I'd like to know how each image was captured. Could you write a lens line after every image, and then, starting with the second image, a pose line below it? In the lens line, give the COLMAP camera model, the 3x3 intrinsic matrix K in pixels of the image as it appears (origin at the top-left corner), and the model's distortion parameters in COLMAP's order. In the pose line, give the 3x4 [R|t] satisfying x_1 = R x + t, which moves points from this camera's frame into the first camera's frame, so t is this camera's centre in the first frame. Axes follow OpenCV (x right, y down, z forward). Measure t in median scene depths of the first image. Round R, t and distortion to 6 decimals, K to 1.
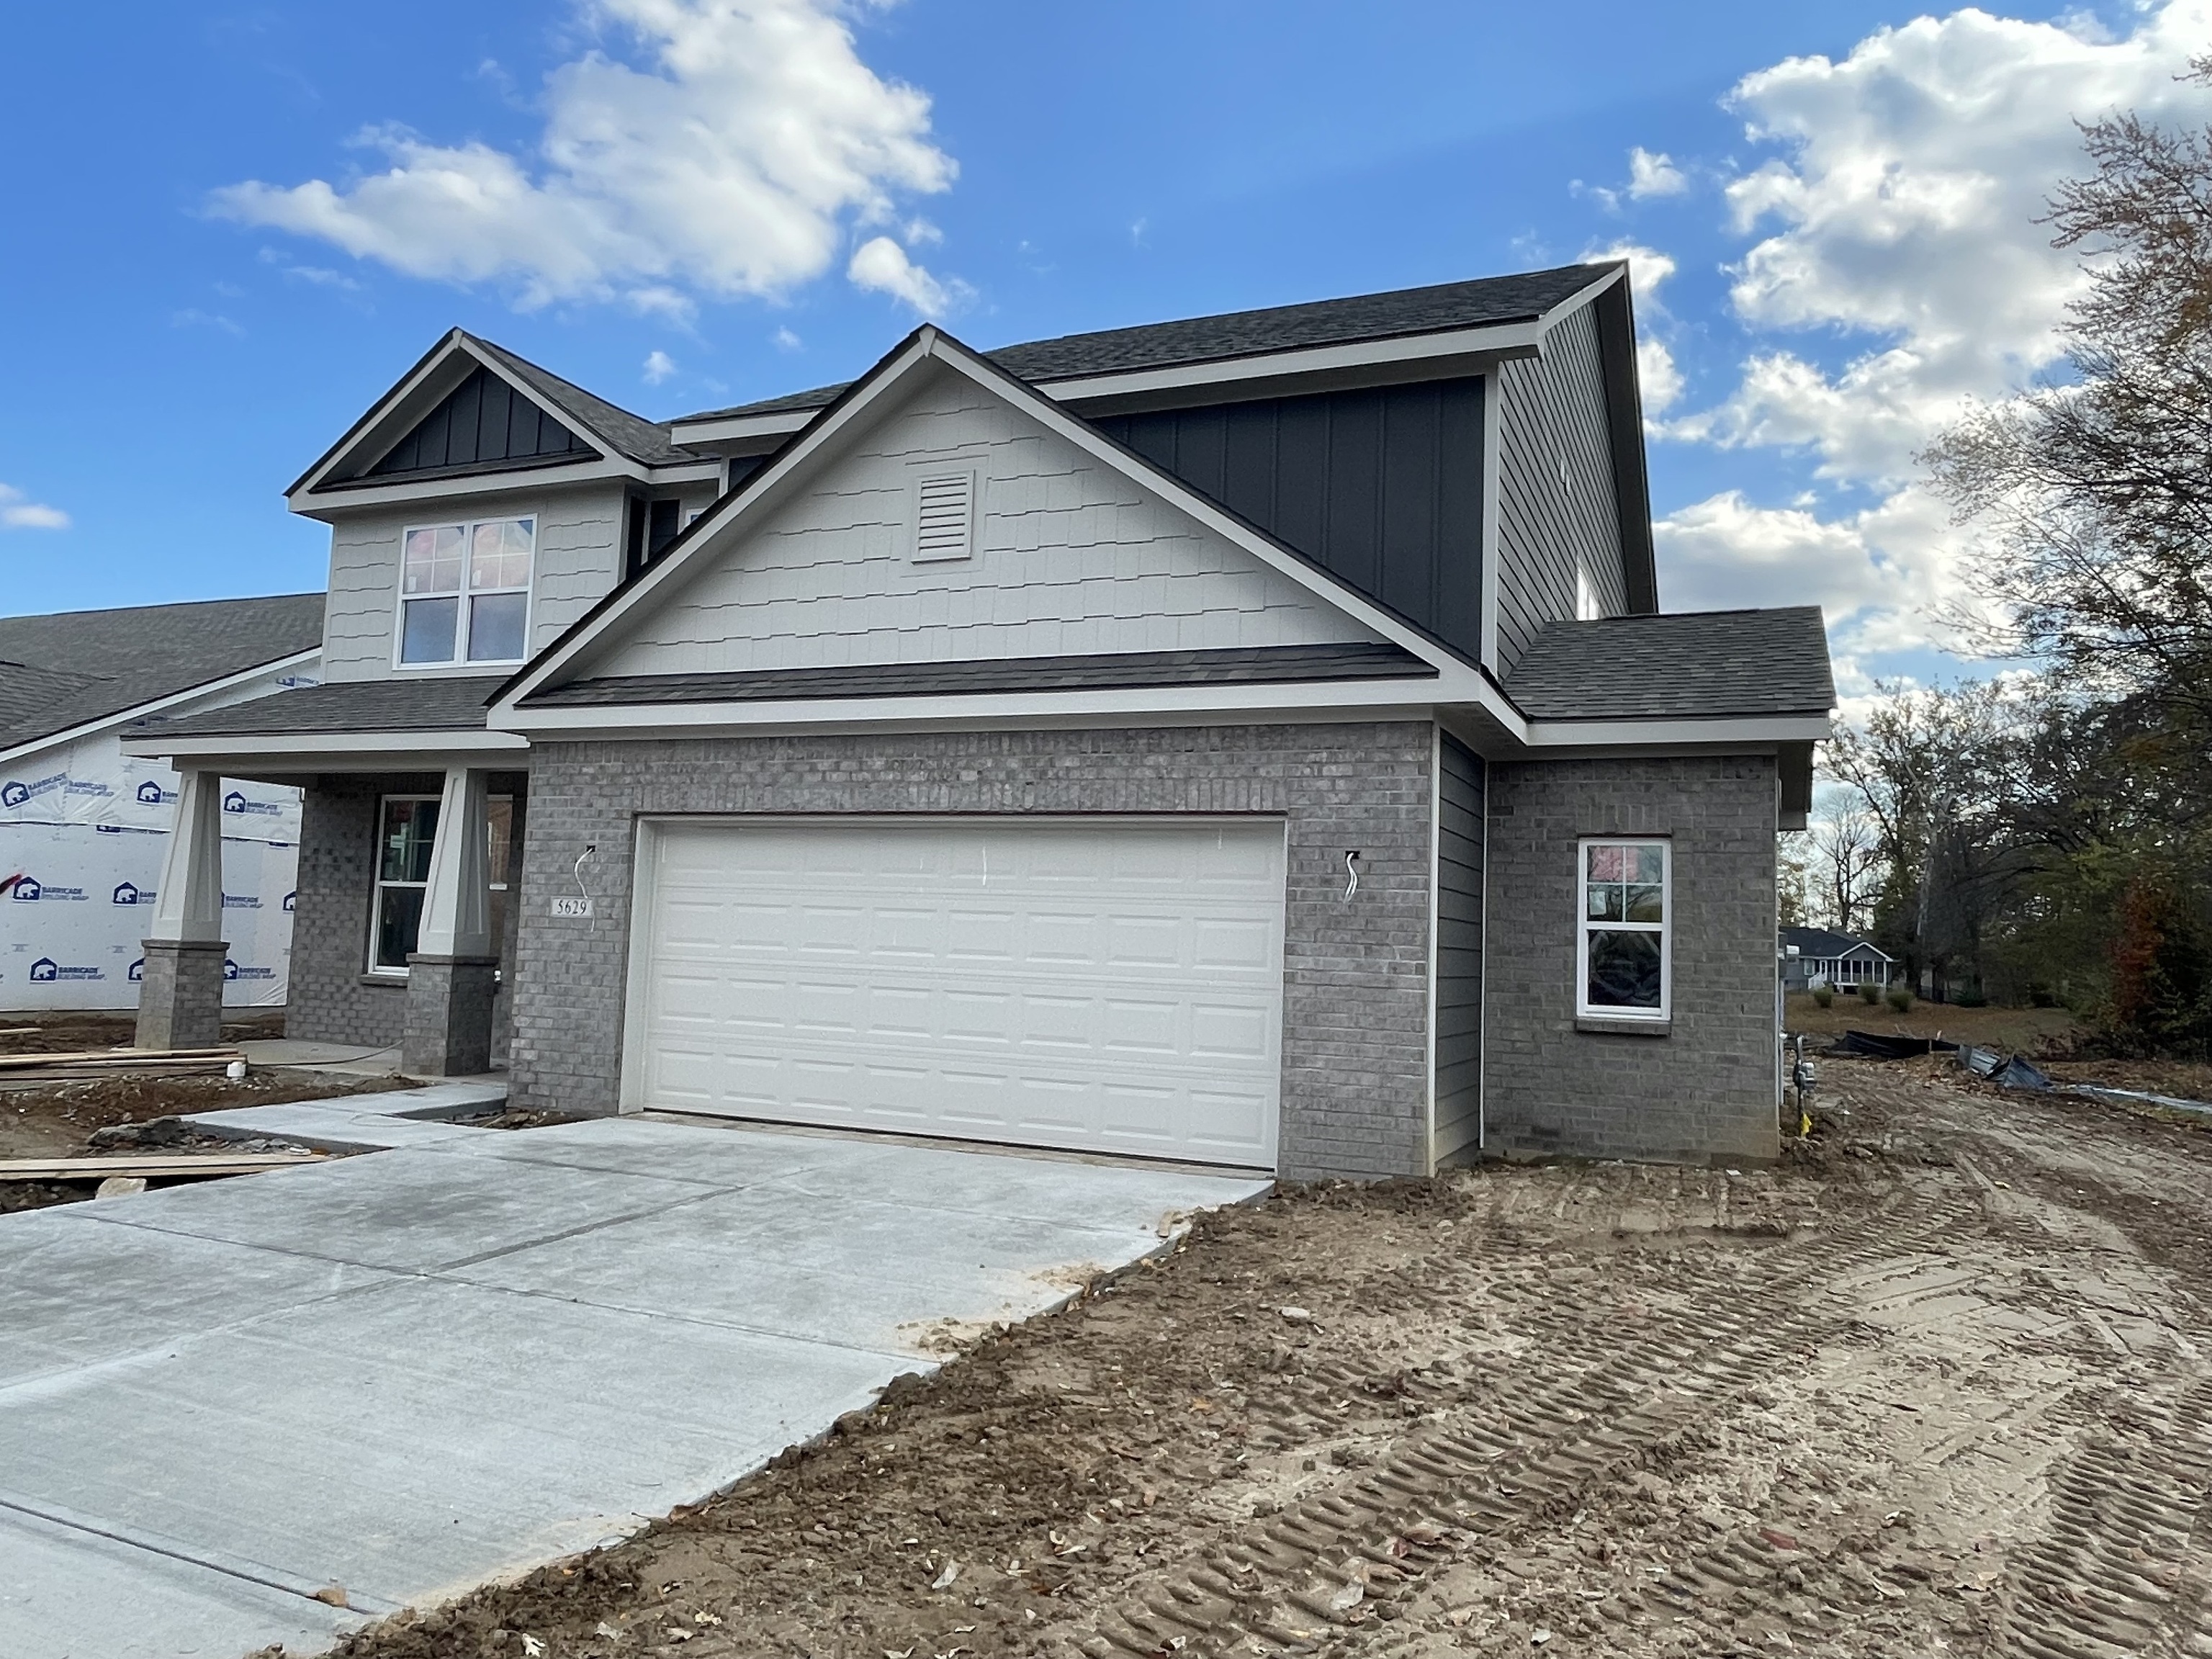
lens RADIAL K [[1544.2, 0, 1106.0], [0, 1544.2, 829.5], [0, 0, 1]] dist [-0.000016, -0.000185]
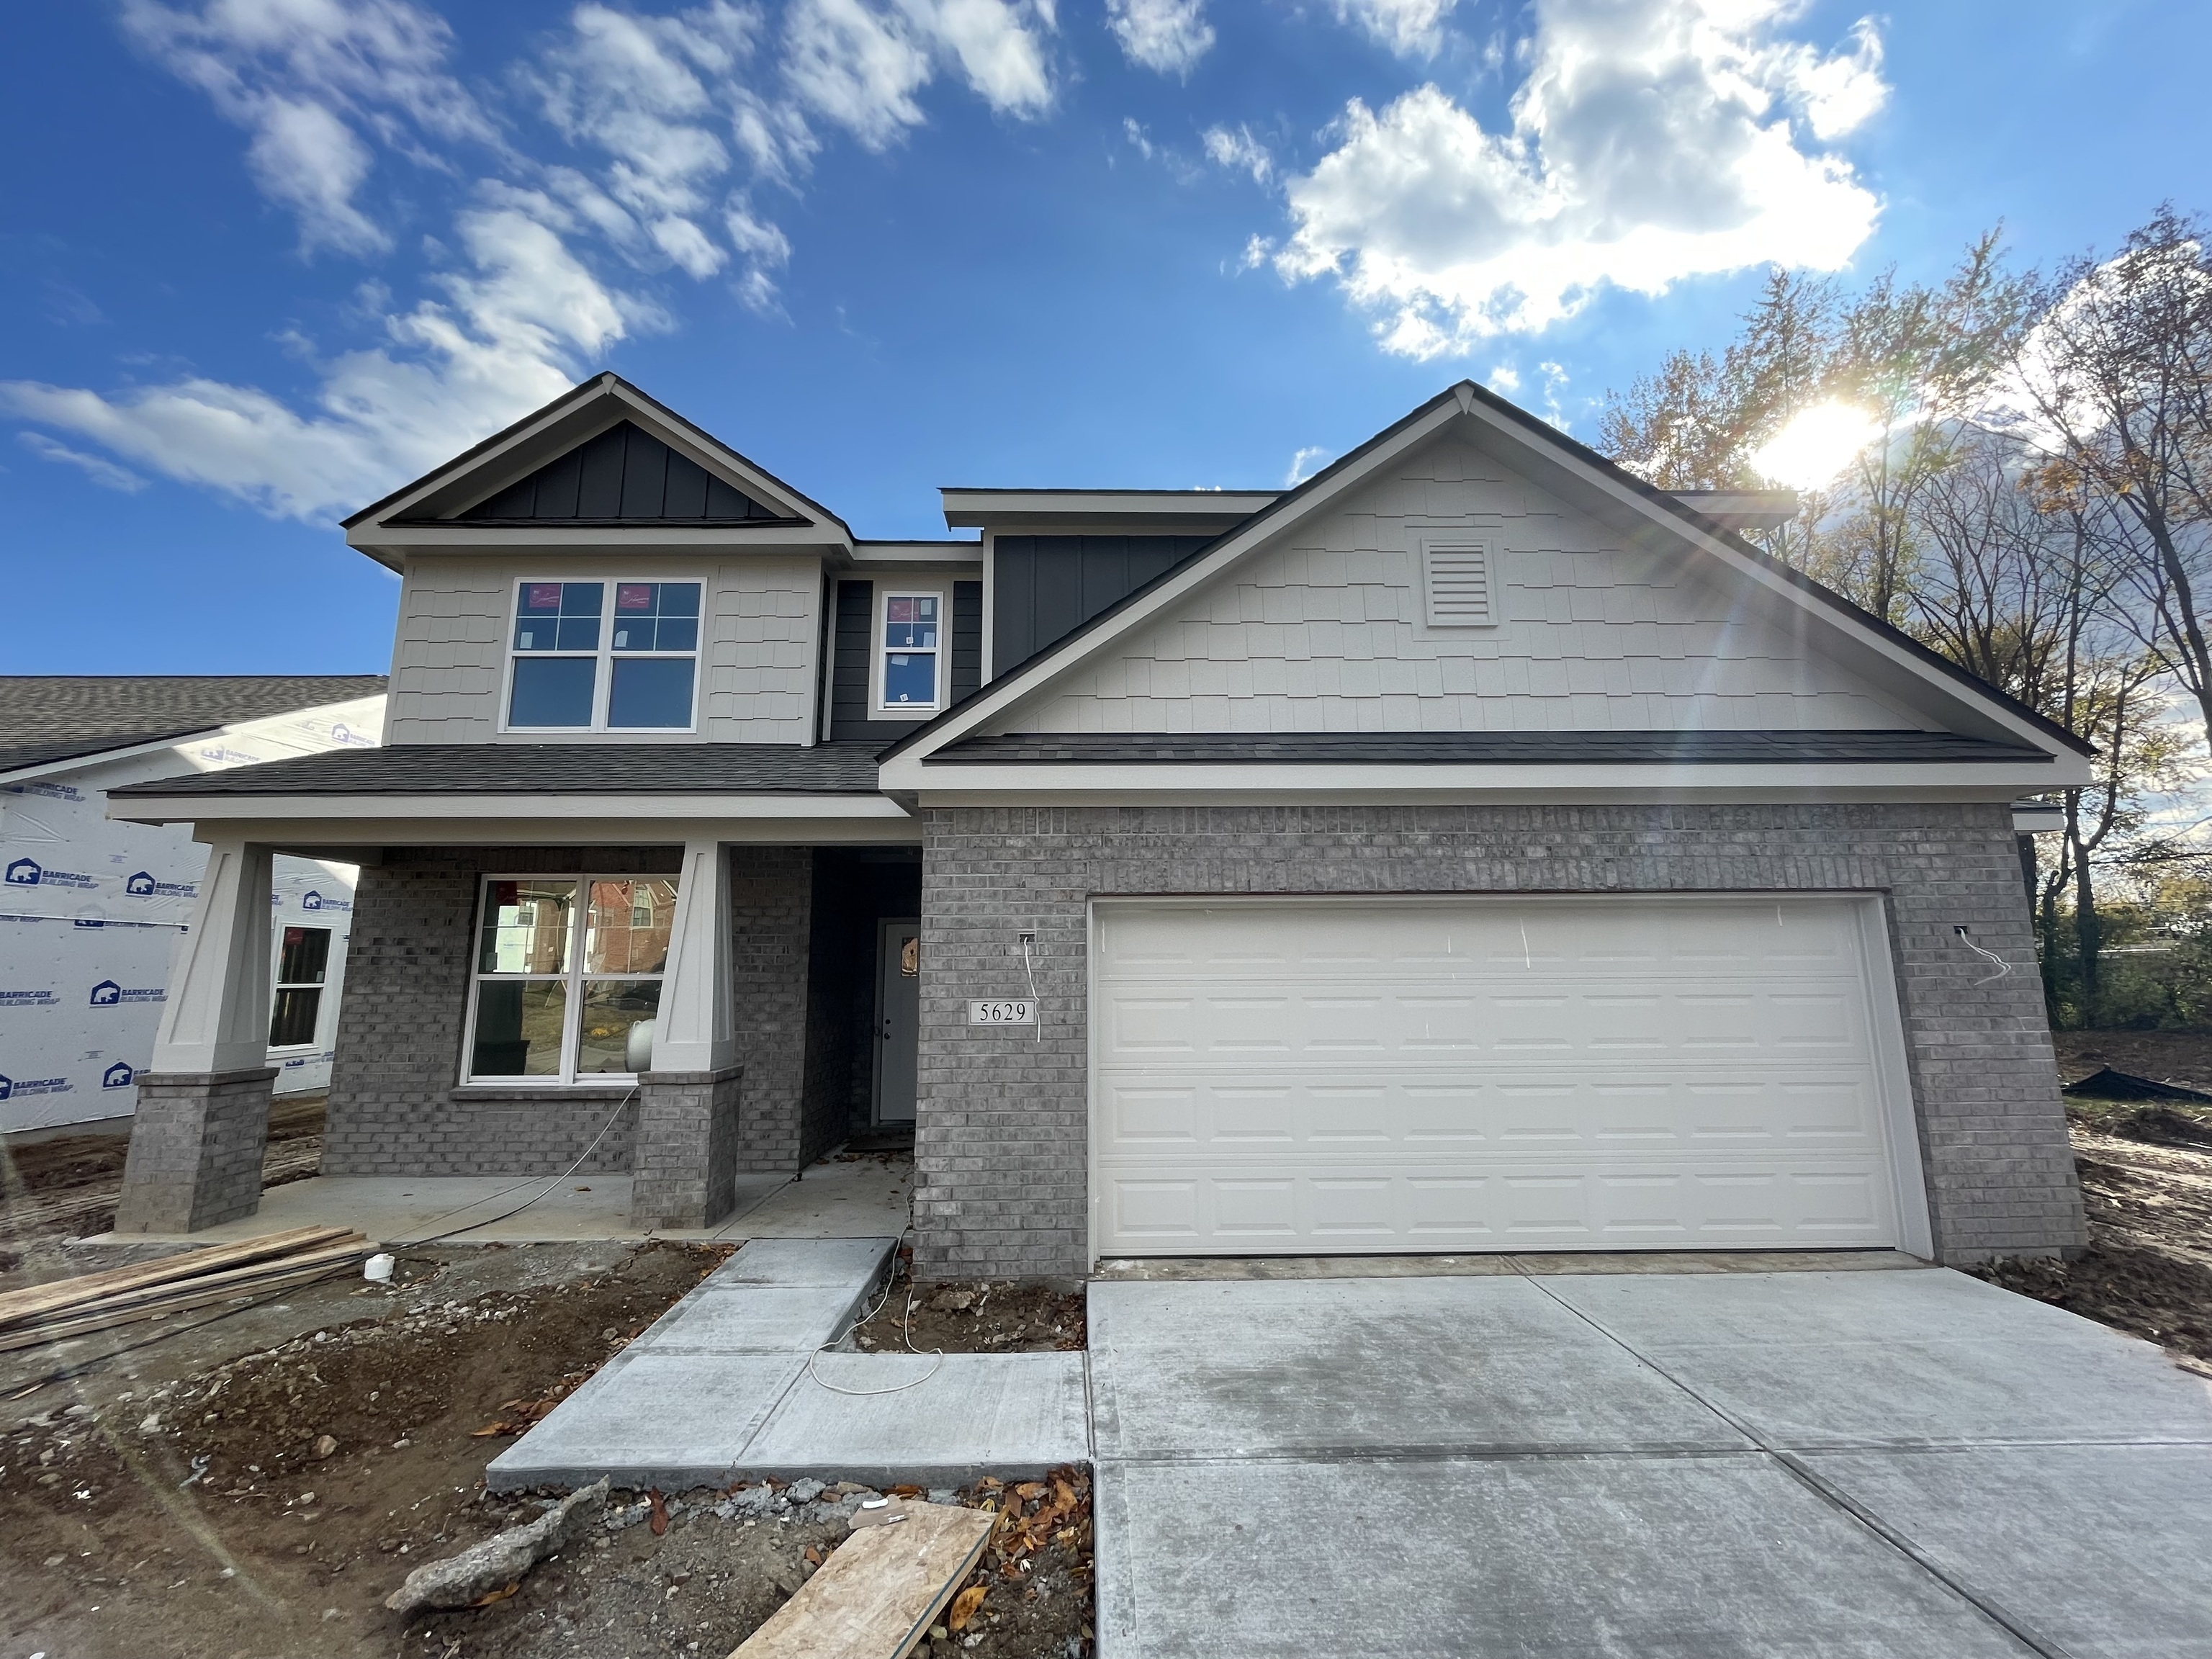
lens RADIAL K [[897.5, 0, 1106.0], [0, 897.5, 829.5], [0, 0, 1]] dist [-0.001156, -0.000666]
pose [[0.912011, 0.021337, 0.409610, -0.497601], [0.009499, 0.997279, -0.073100, -0.009950], [-0.410055, 0.070559, 0.909327, 0.554274]]
